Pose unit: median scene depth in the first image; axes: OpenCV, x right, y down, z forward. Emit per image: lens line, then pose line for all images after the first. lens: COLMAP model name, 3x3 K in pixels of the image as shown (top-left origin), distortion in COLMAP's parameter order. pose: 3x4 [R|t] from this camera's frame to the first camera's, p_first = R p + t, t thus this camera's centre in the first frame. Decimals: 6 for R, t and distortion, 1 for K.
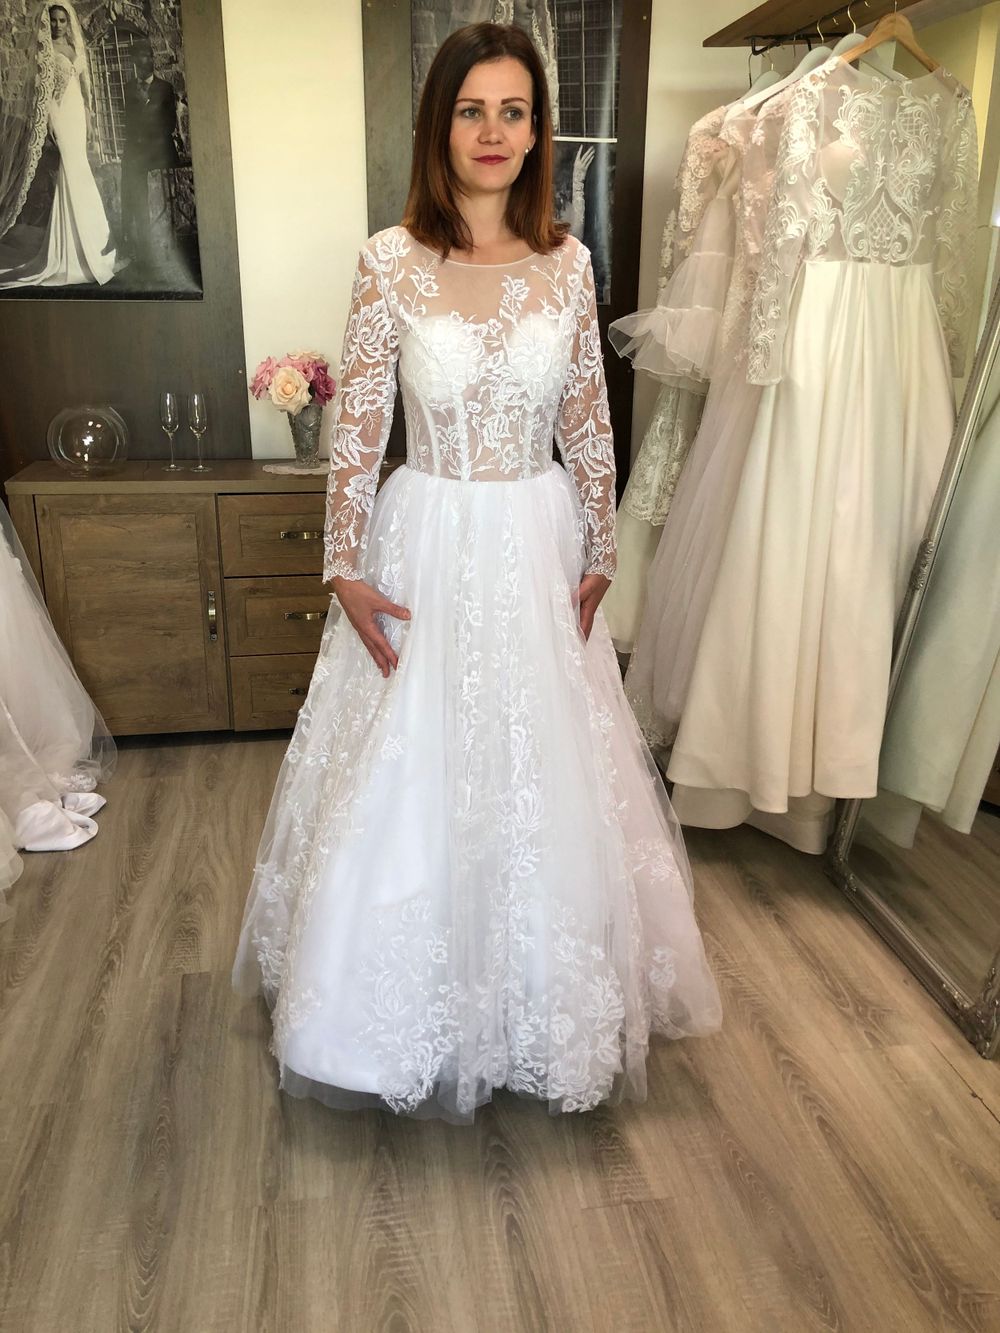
lens RADIAL K [[1096.0, 0, 506.6], [0, 1096.0, 659.1], [0, 0, 1]] dist [0.001188, 0.002803]
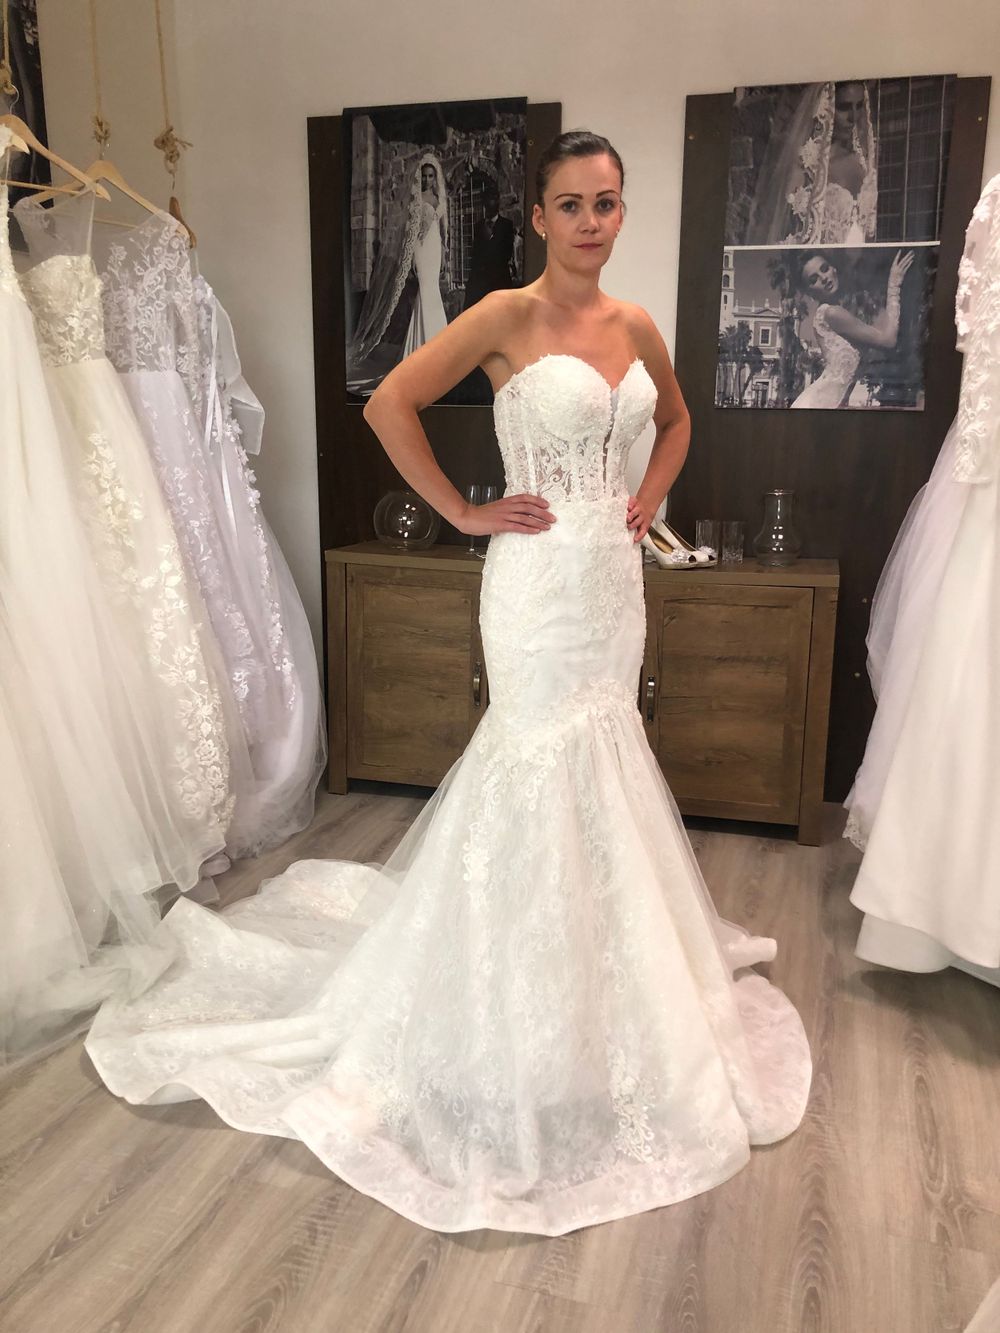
lens RADIAL K [[1096.0, 0, 514.6], [0, 1096.0, 662.0], [0, 0, 1]] dist [0.001188, 0.002803]
pose [[0.895536, 0.097579, -0.434159, 0.239754], [-0.148578, 0.985238, -0.085035, 0.026313], [0.419452, 0.140658, 0.896814, 0.040371]]
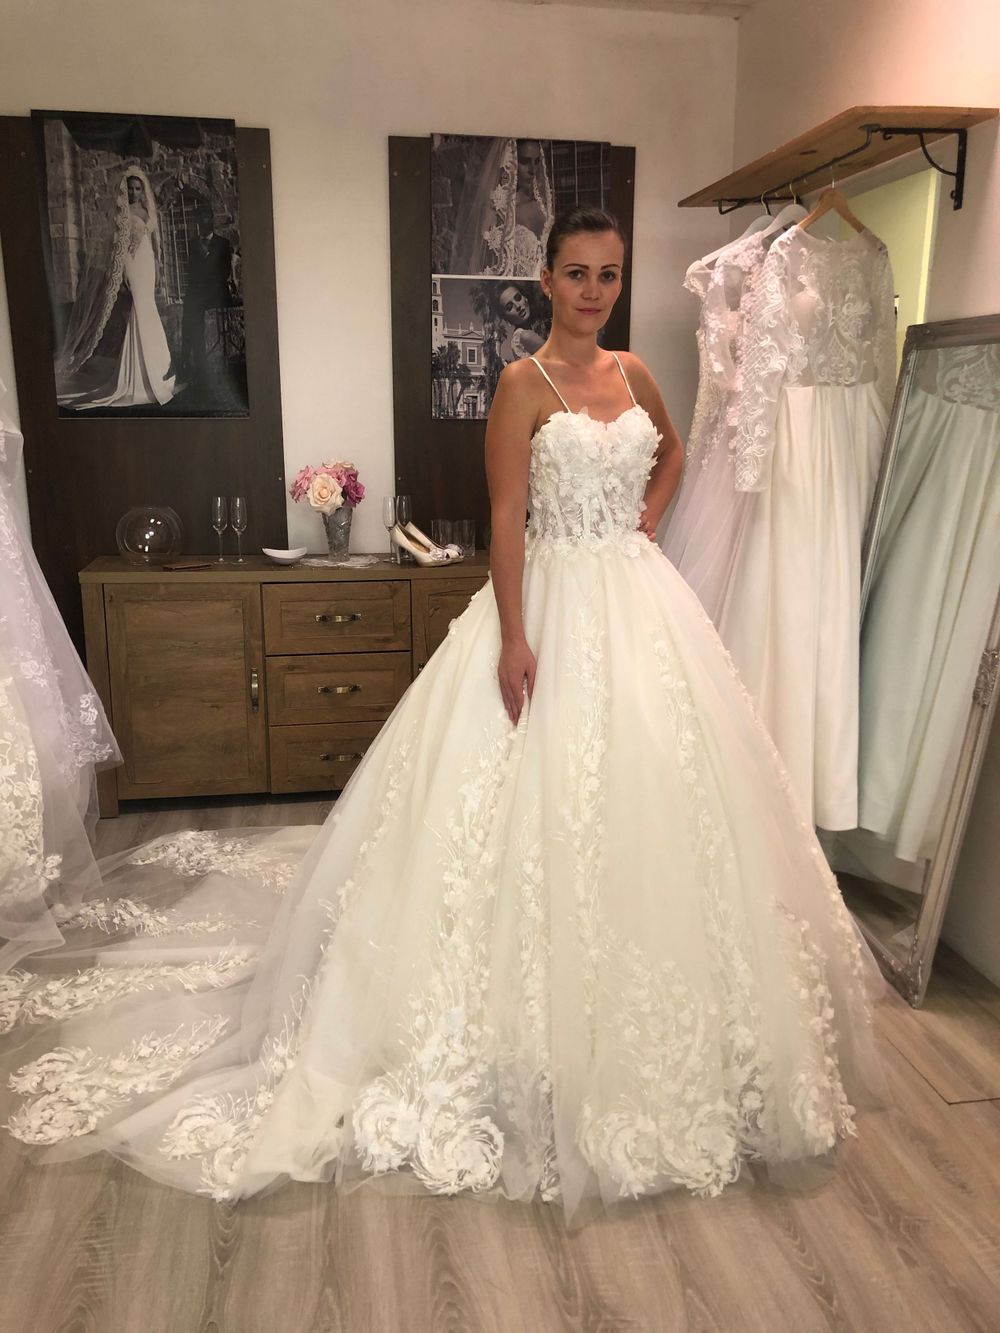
lens RADIAL K [[1096.0, 0, 496.4], [0, 1096.0, 664.4], [0, 0, 1]] dist [0.001188, 0.002803]
pose [[0.999962, -0.004895, -0.007187, -0.010815], [0.004224, 0.995890, -0.090470, 0.038929], [0.007600, 0.090436, 0.995873, -0.131227]]
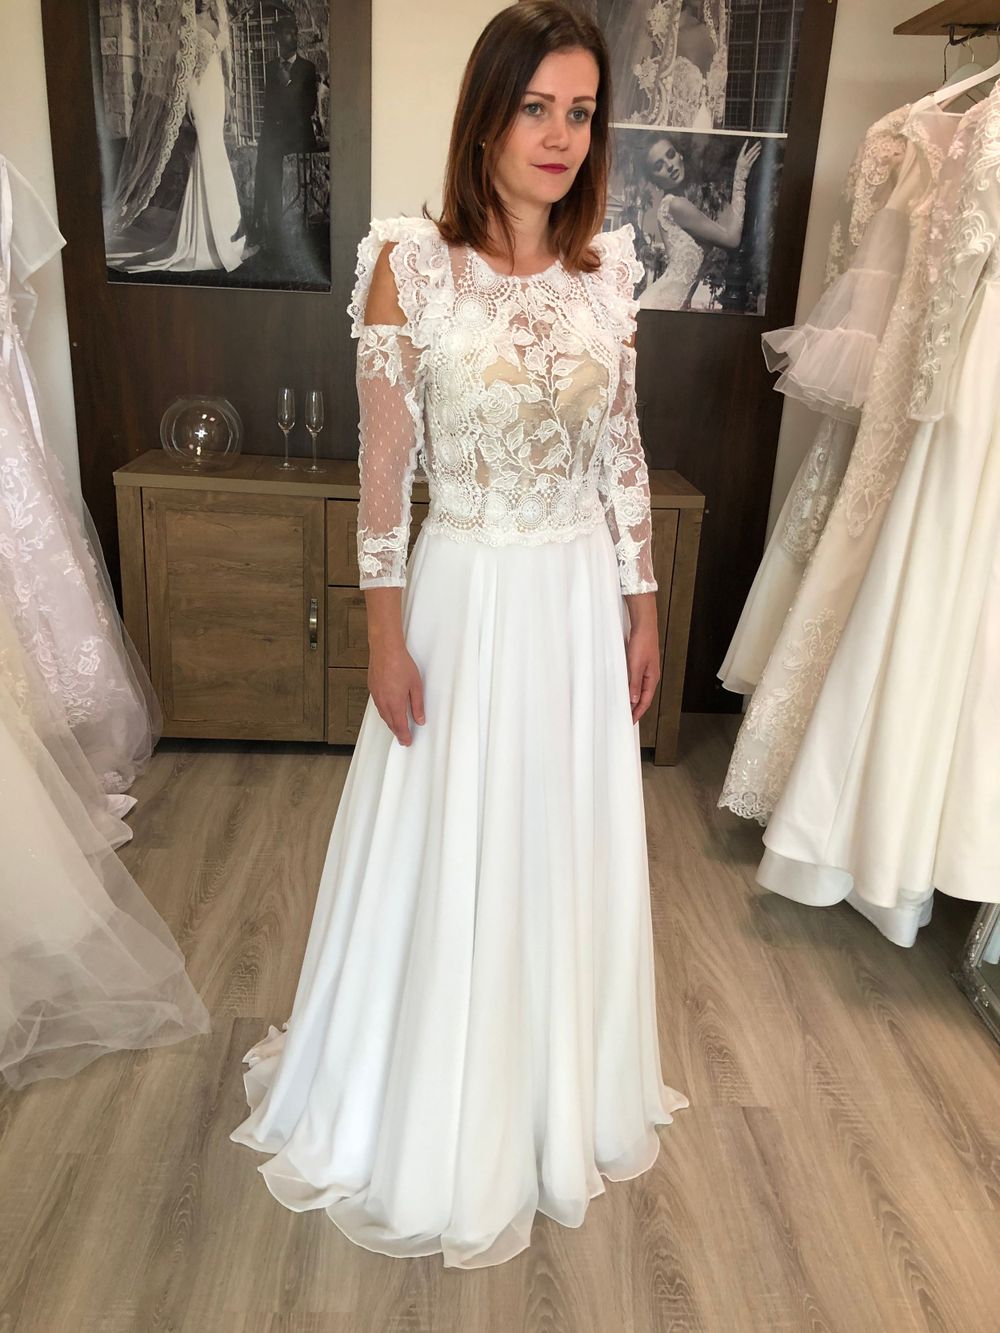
lens RADIAL K [[1096.0, 0, 504.1], [0, 1096.0, 669.5], [0, 0, 1]] dist [0.001188, 0.002803]
pose [[0.989595, 0.084009, -0.116805, 0.012501], [-0.082049, 0.996396, 0.021501, -0.035143], [0.118190, -0.011693, 0.992922, 0.069394]]
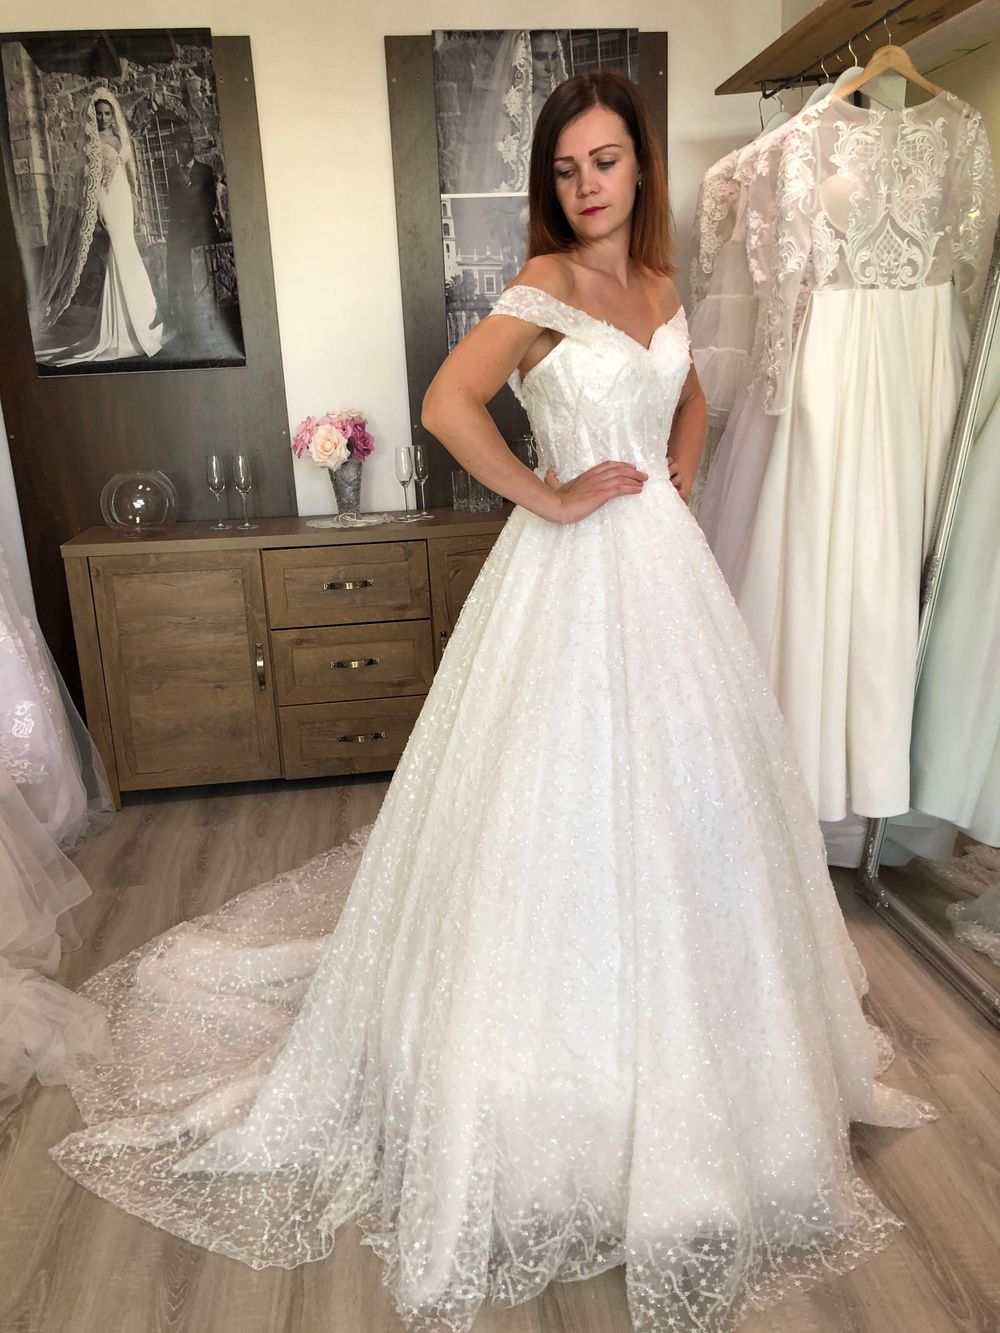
lens RADIAL K [[1096.0, 0, 508.5], [0, 1096.0, 662.1], [0, 0, 1]] dist [0.001188, 0.002803]
pose [[0.997002, -0.037064, -0.067928, 0.034714], [0.033588, 0.998102, -0.051612, 0.017090], [0.069712, 0.049176, 0.996354, -0.009533]]
